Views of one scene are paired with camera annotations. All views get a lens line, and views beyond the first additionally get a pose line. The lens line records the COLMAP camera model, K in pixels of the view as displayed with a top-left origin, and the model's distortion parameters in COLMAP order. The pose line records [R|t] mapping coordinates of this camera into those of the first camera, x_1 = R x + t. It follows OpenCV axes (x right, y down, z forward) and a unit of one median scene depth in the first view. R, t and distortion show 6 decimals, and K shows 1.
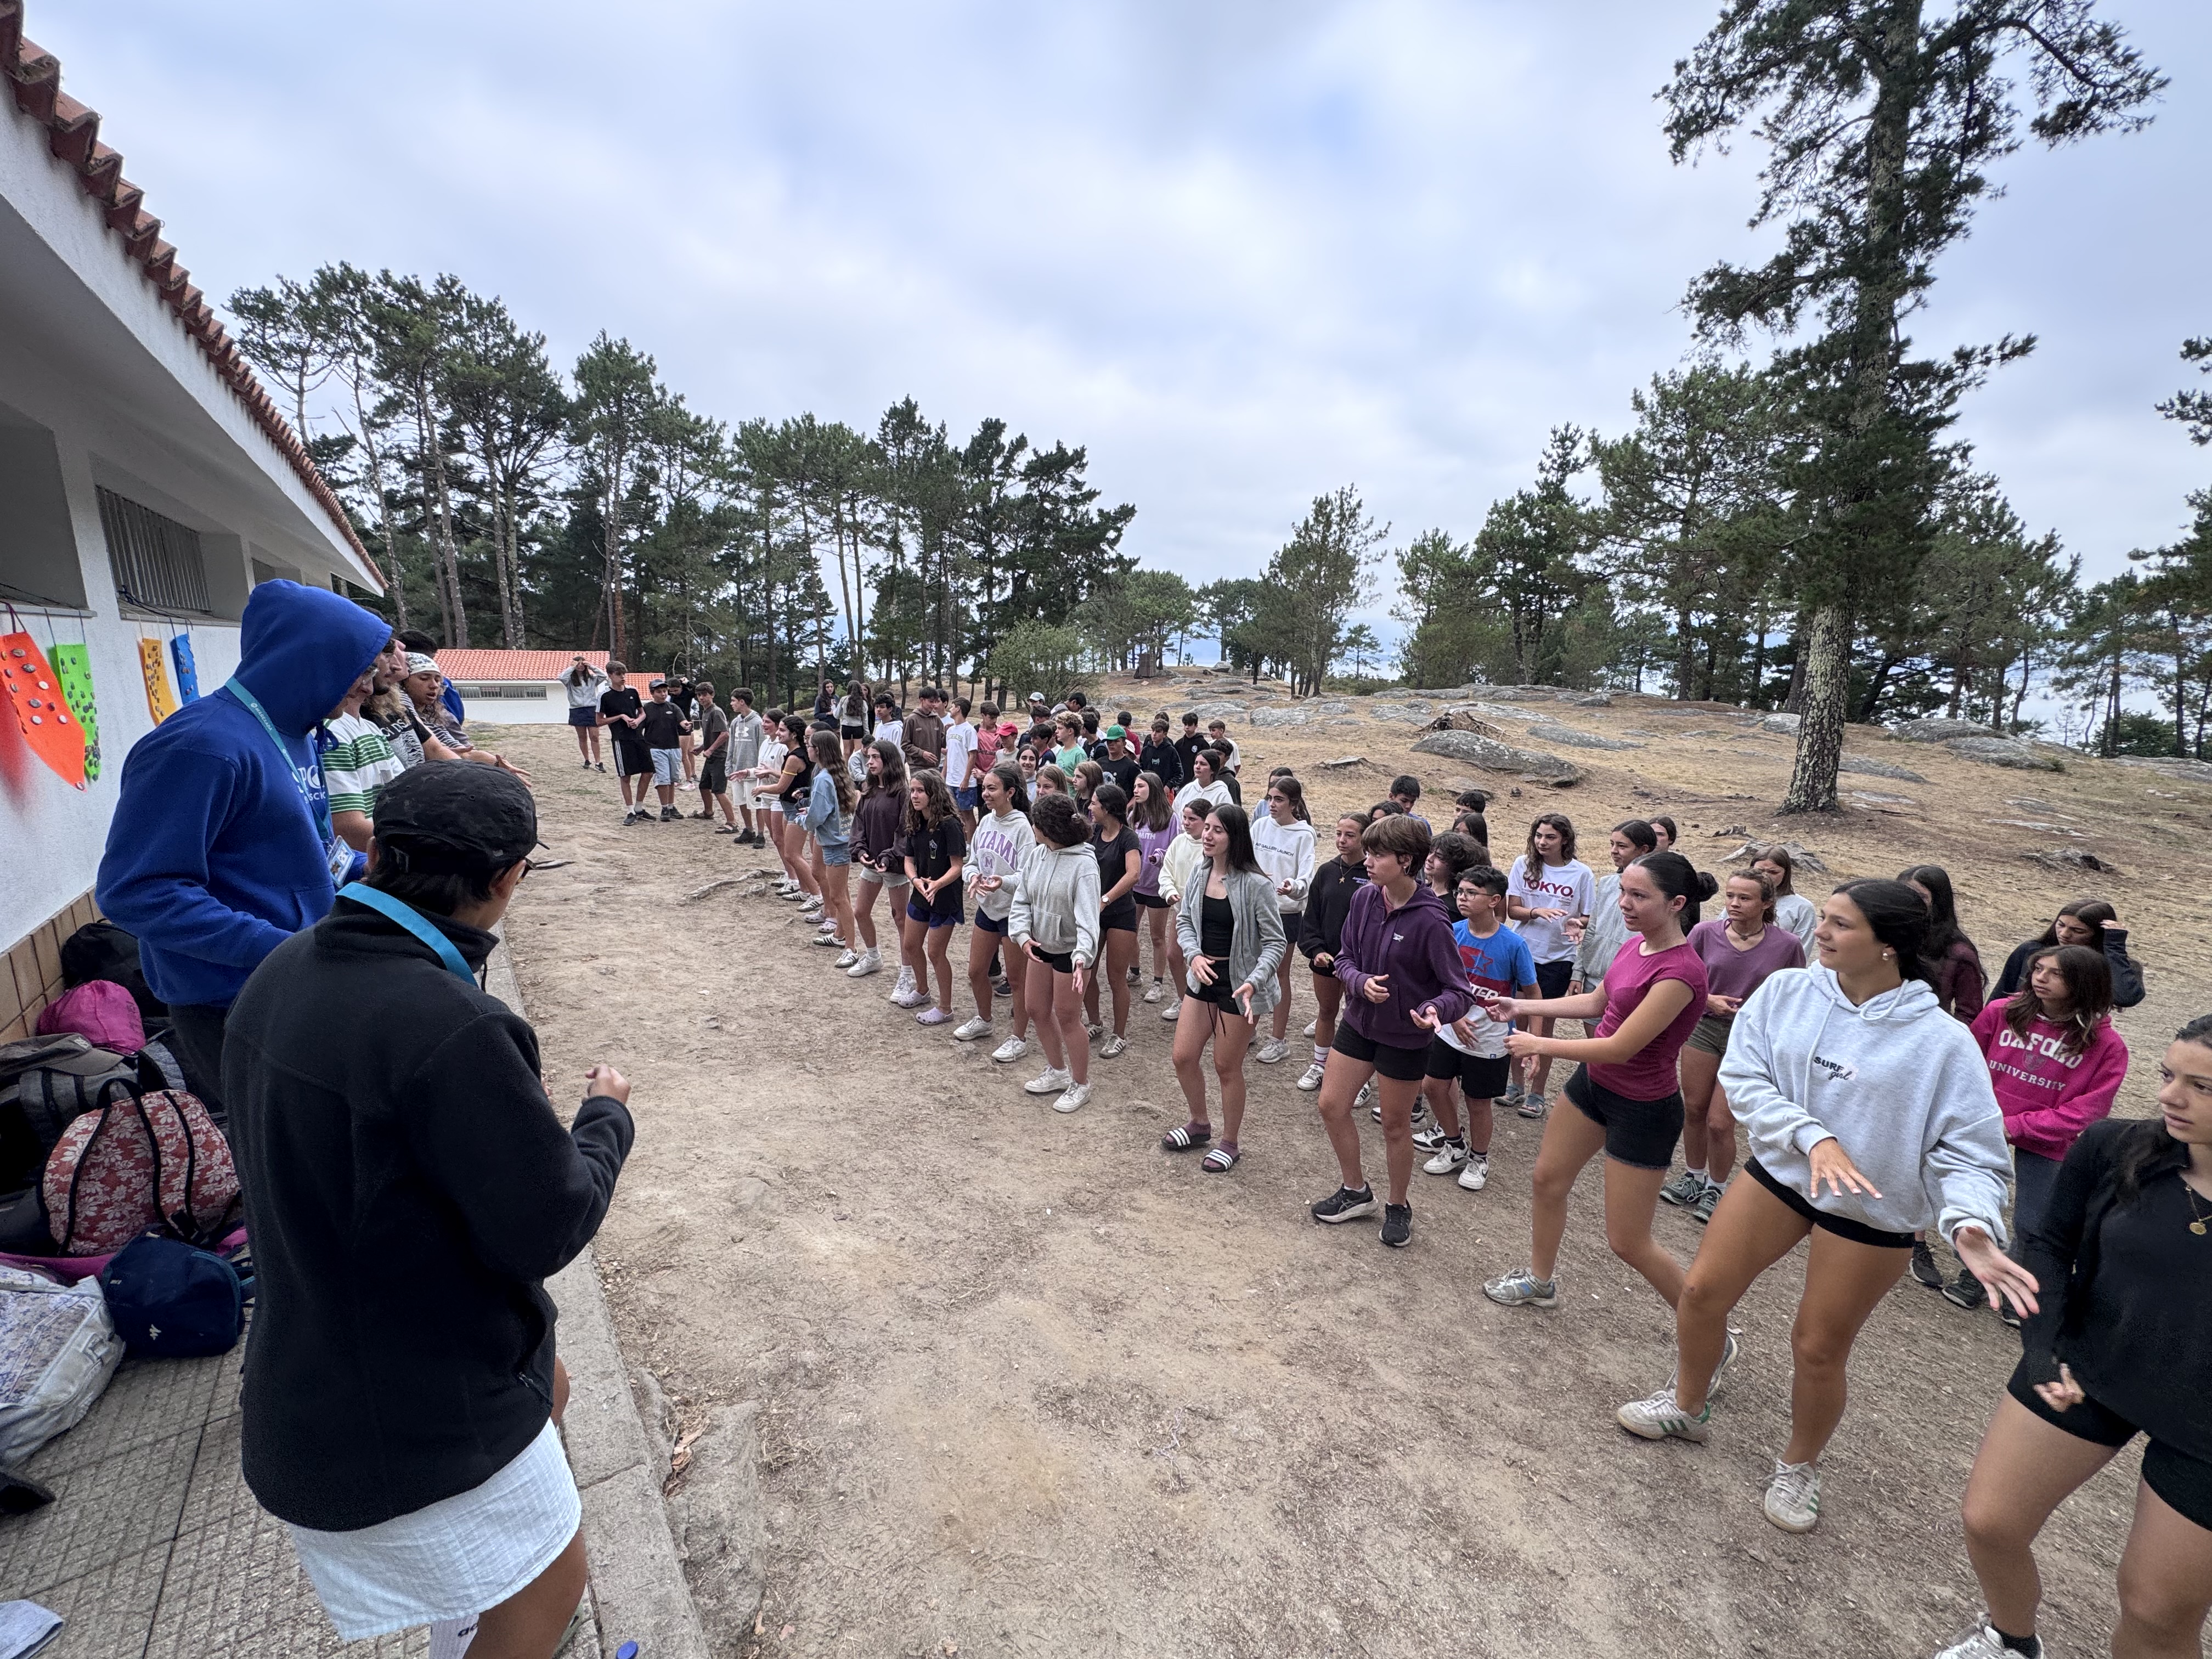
lens RADIAL K [[887.9, 0, 1105.6], [0, 887.9, 834.6], [0, 0, 1]] dist [-0.013077, -0.000056]
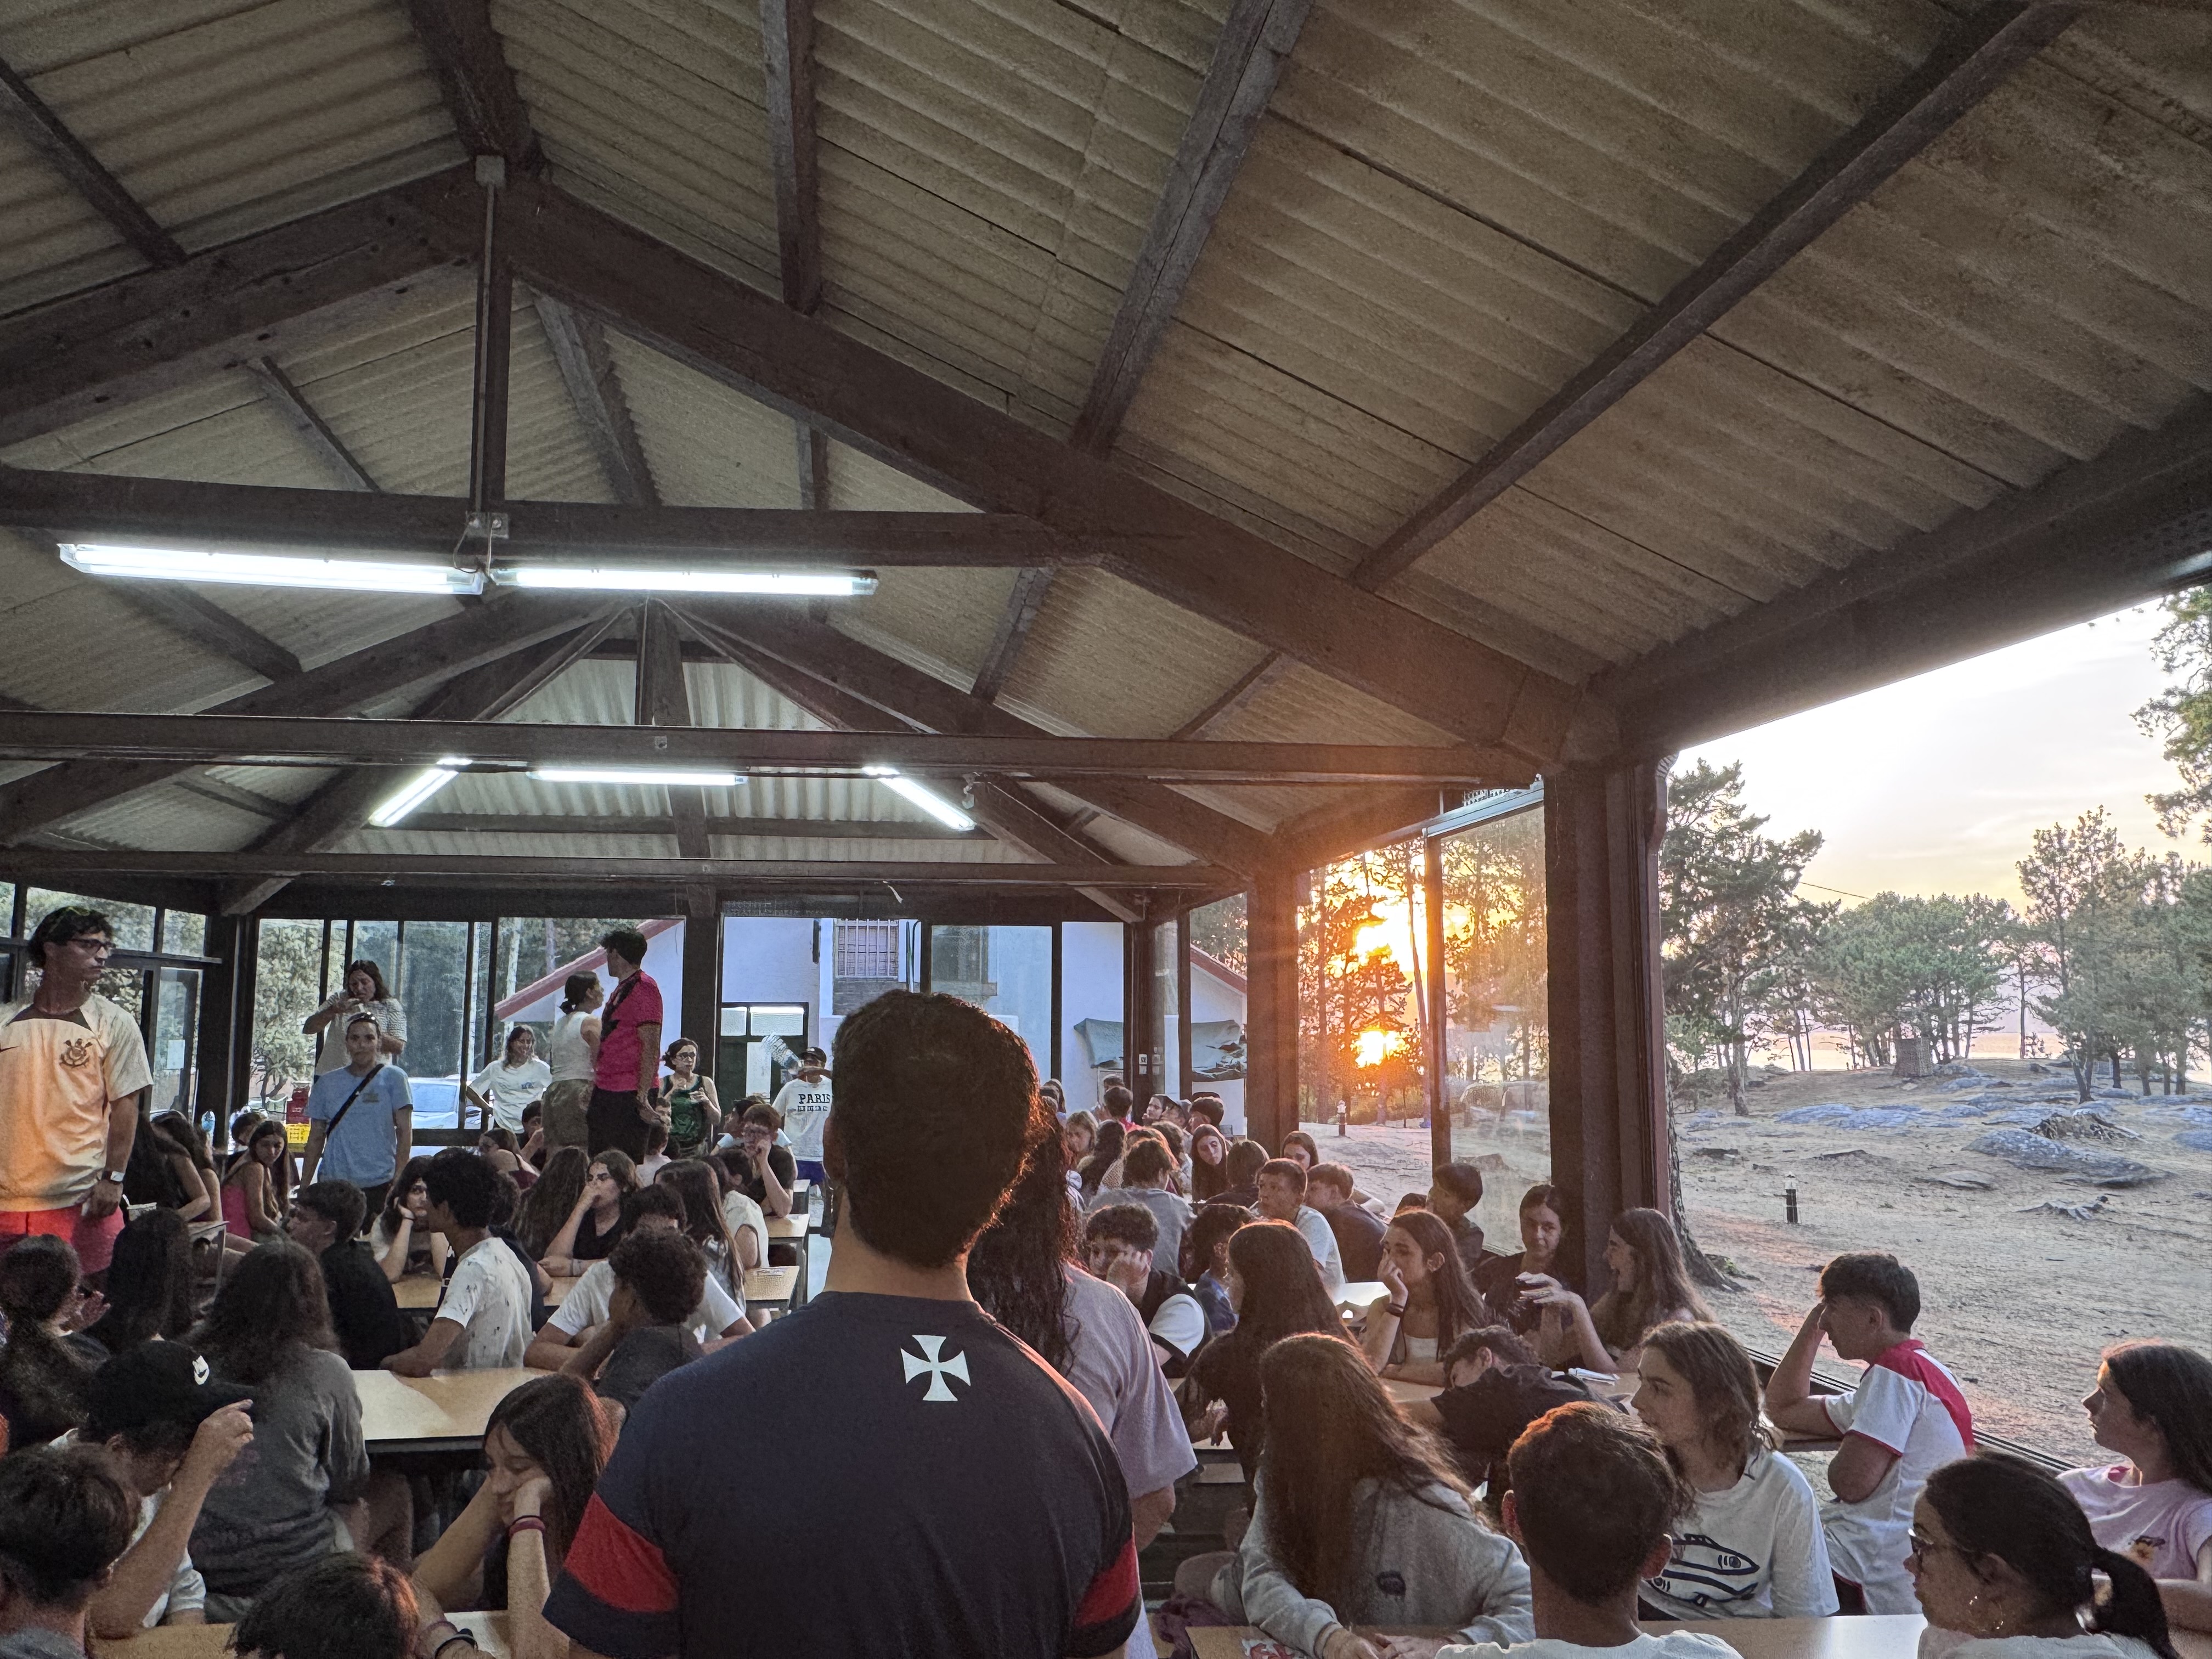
lens RADIAL K [[1534.3, 0, 1100.0], [0, 1534.3, 830.1], [0, 0, 1]] dist [-0.006061, -0.005470]
pose [[0.880408, -0.075794, -0.468120, 0.097940], [-0.082875, 0.947361, -0.309255, 0.049965], [0.466919, 0.311066, 0.827783, -0.273121]]
